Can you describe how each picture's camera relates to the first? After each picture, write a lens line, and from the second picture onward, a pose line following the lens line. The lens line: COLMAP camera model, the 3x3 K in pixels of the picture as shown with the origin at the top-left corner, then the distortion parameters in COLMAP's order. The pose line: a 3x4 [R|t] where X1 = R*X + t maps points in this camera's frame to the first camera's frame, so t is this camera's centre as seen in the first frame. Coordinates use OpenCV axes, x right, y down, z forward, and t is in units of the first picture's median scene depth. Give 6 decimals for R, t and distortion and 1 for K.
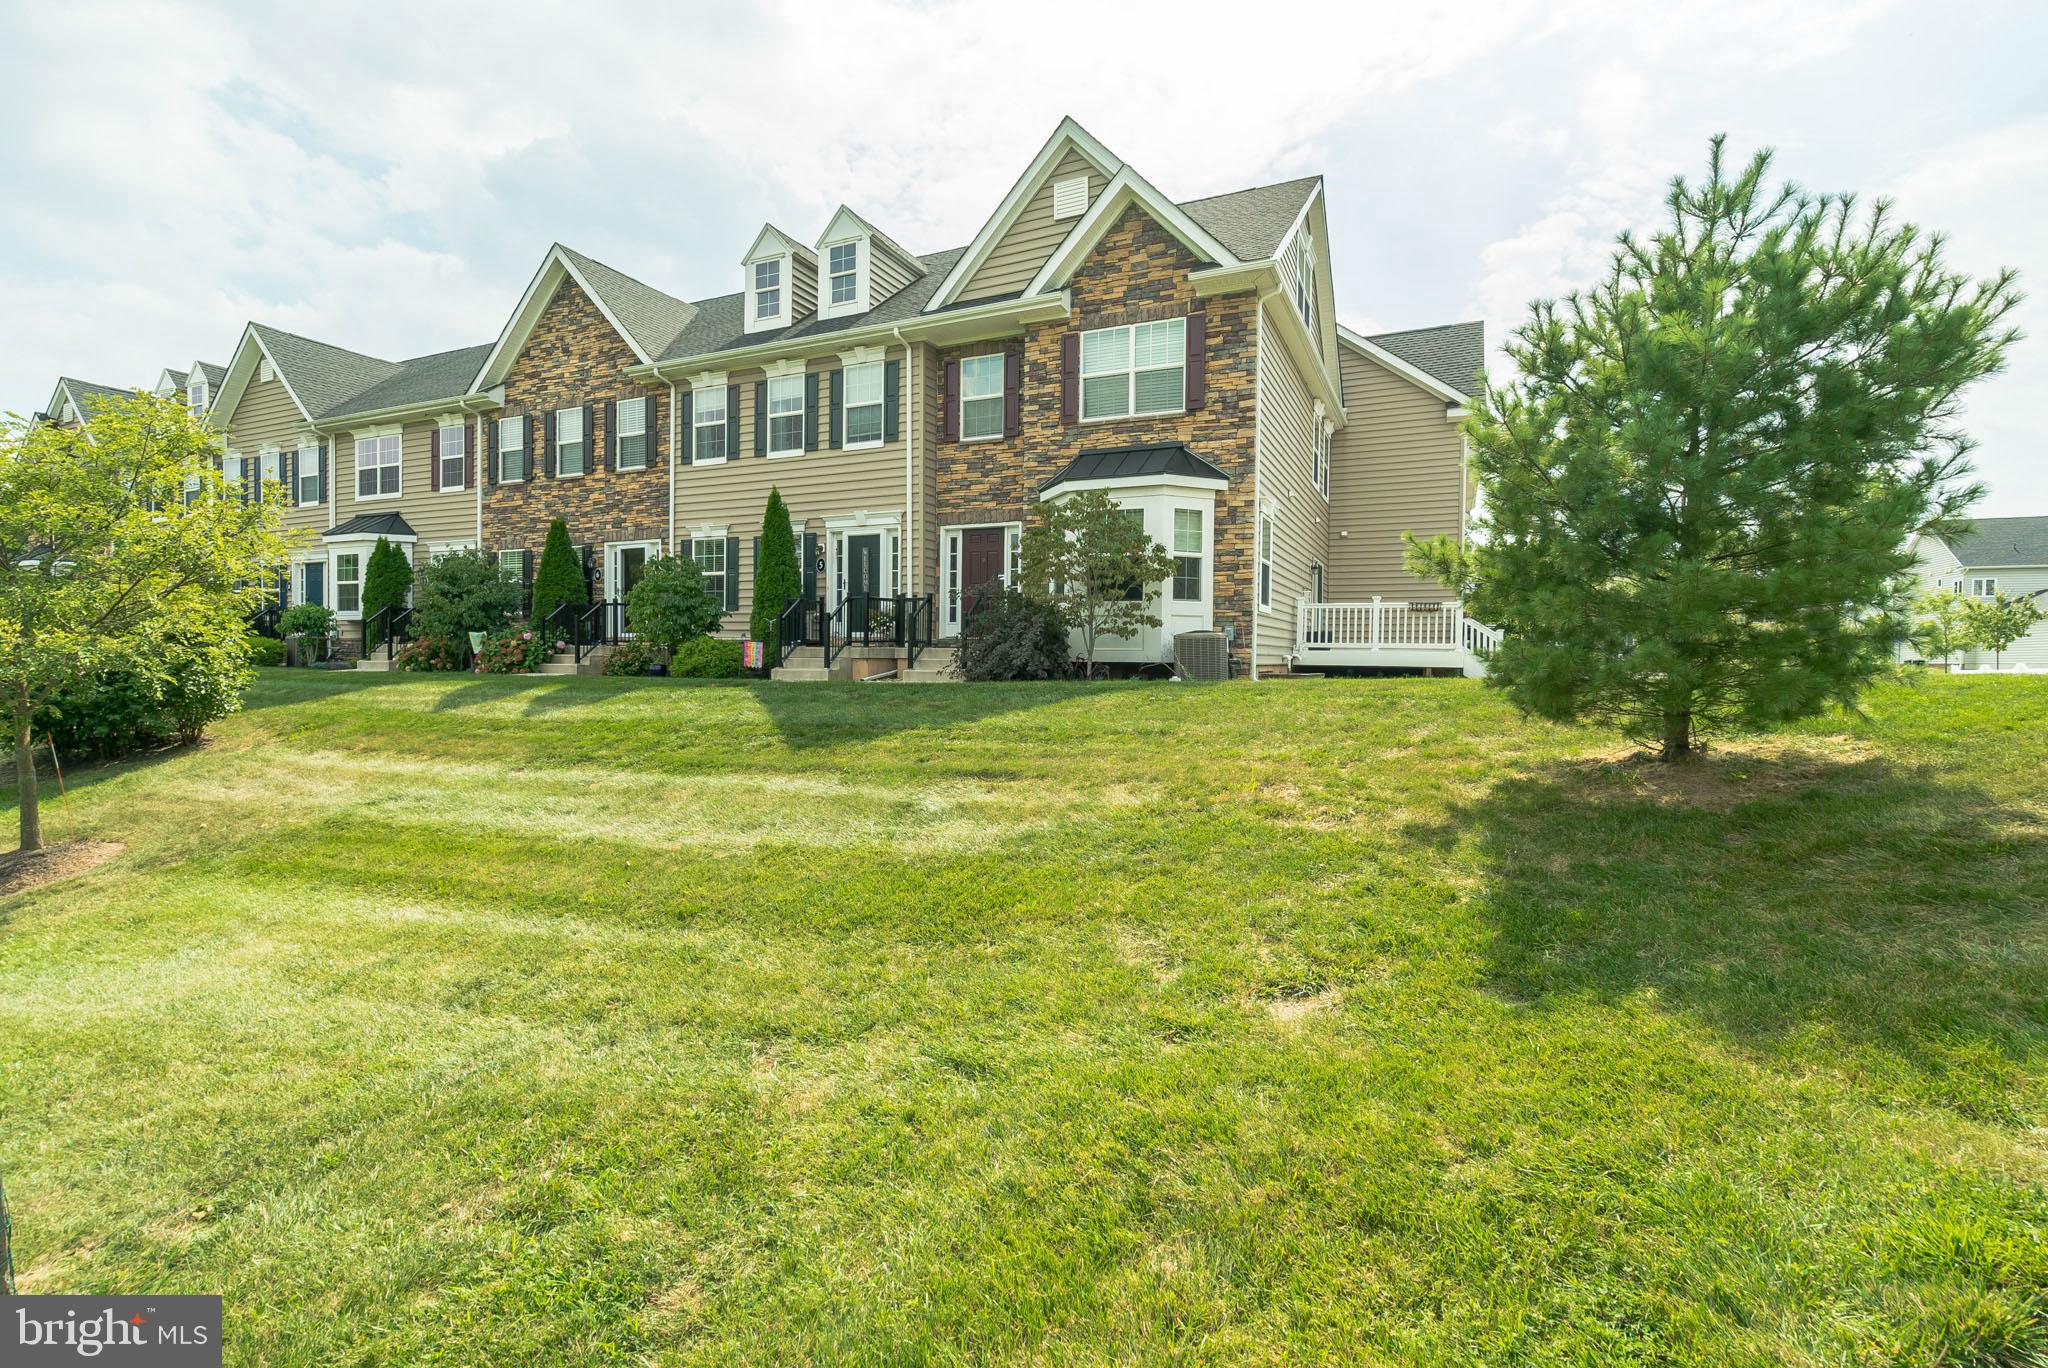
lens RADIAL K [[967.4, 0, 1011.3], [0, 967.4, 679.7], [0, 0, 1]] dist [-0.006388, -0.000027]
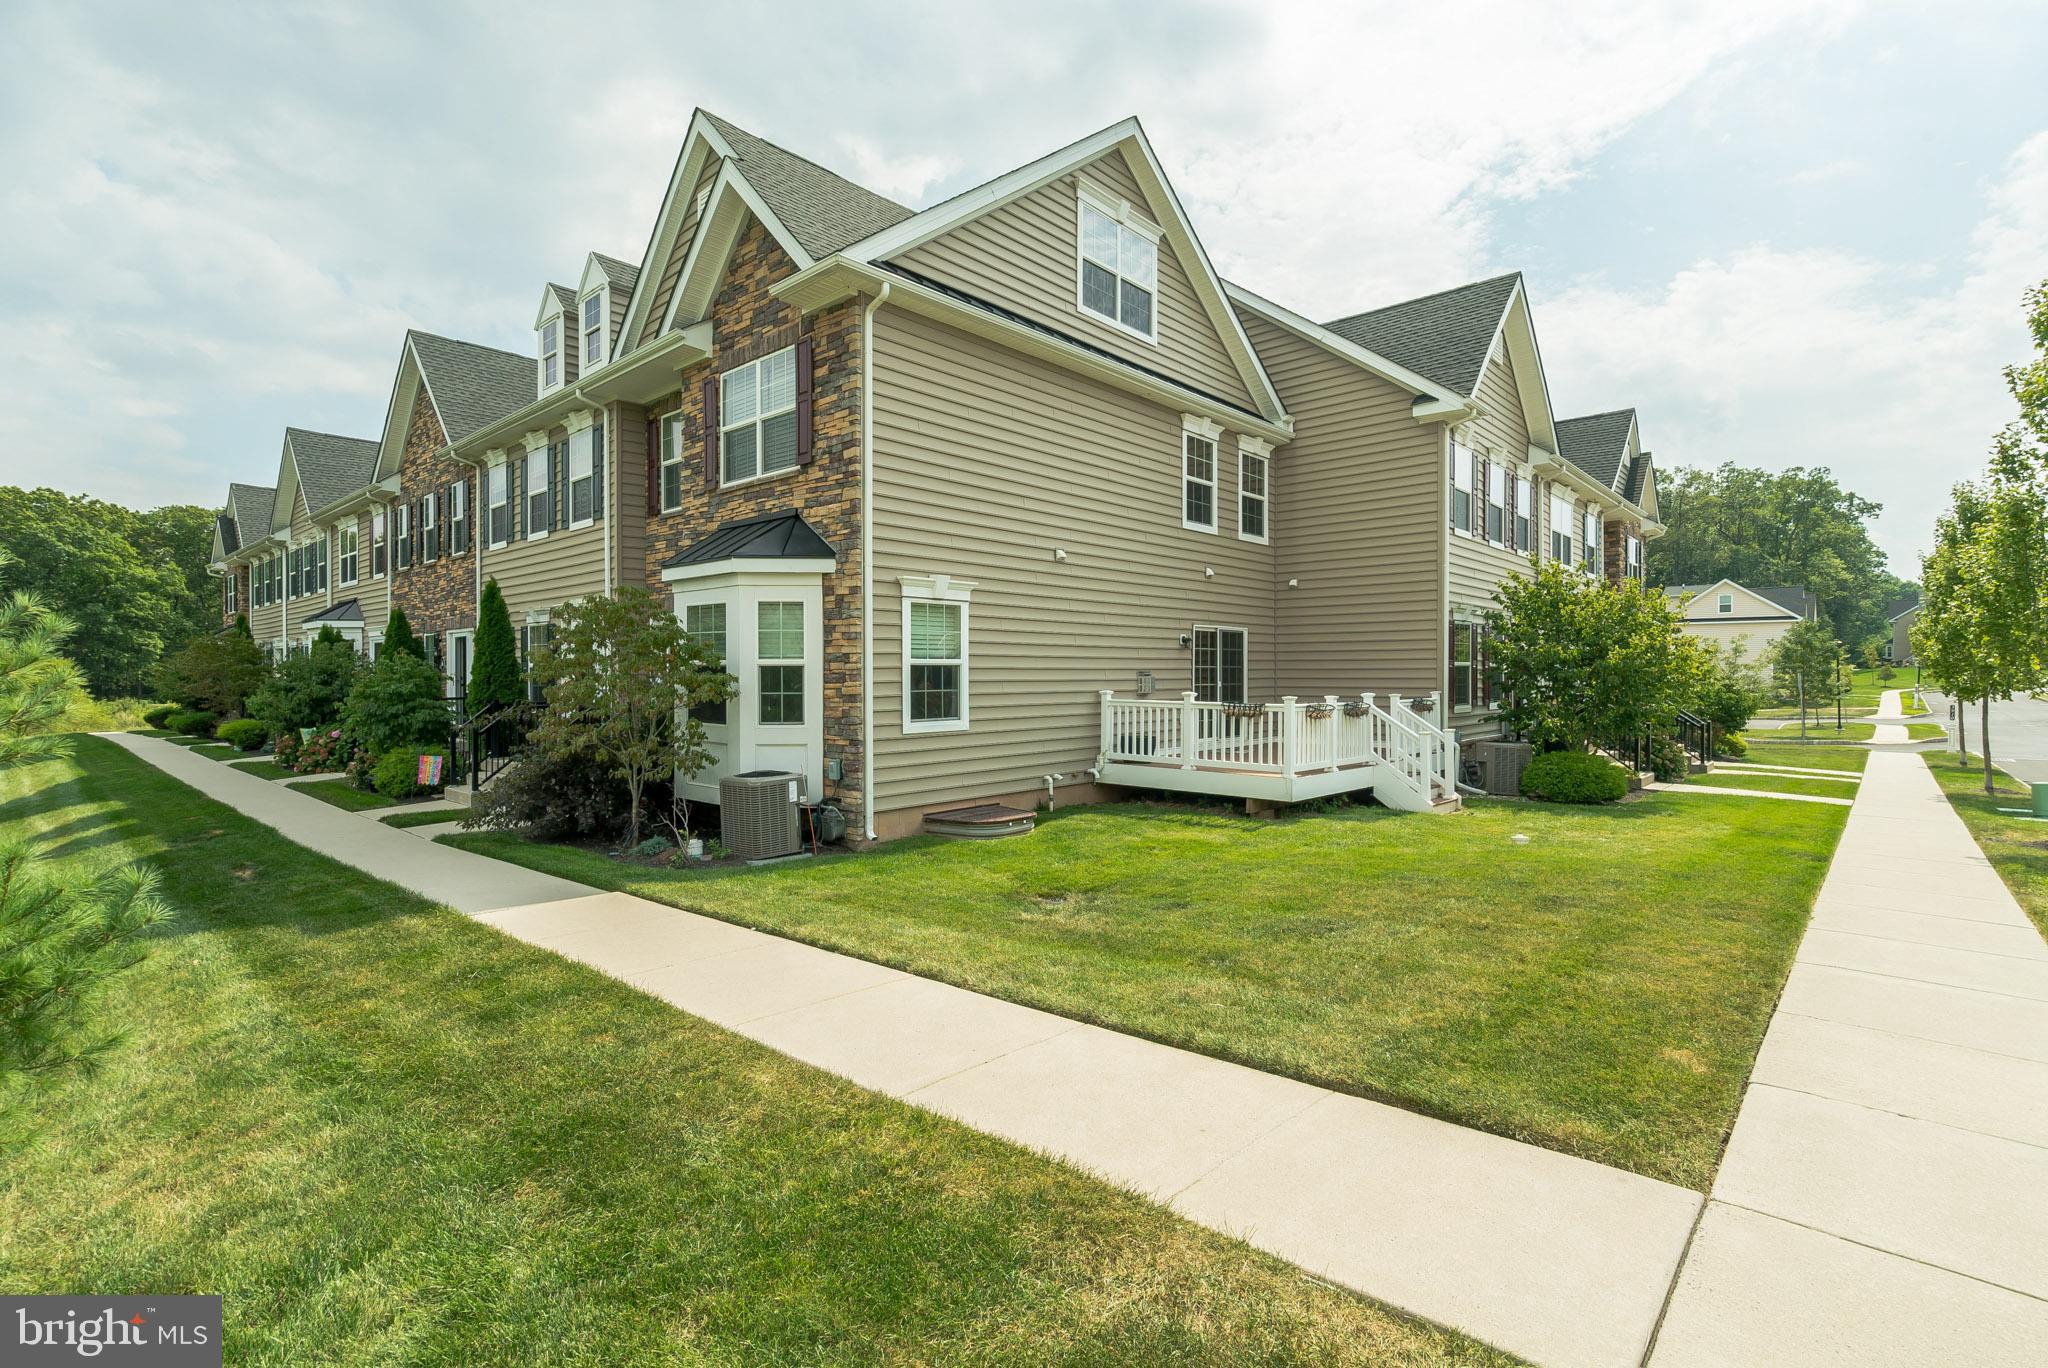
lens RADIAL K [[967.4, 0, 1028.1], [0, 967.4, 679.4], [0, 0, 1]] dist [-0.006388, -0.000027]
pose [[0.950020, -0.007728, -0.312094, 0.582542], [0.004050, 0.999915, -0.012432, -0.104181], [0.312164, 0.010547, 0.949970, 0.346359]]
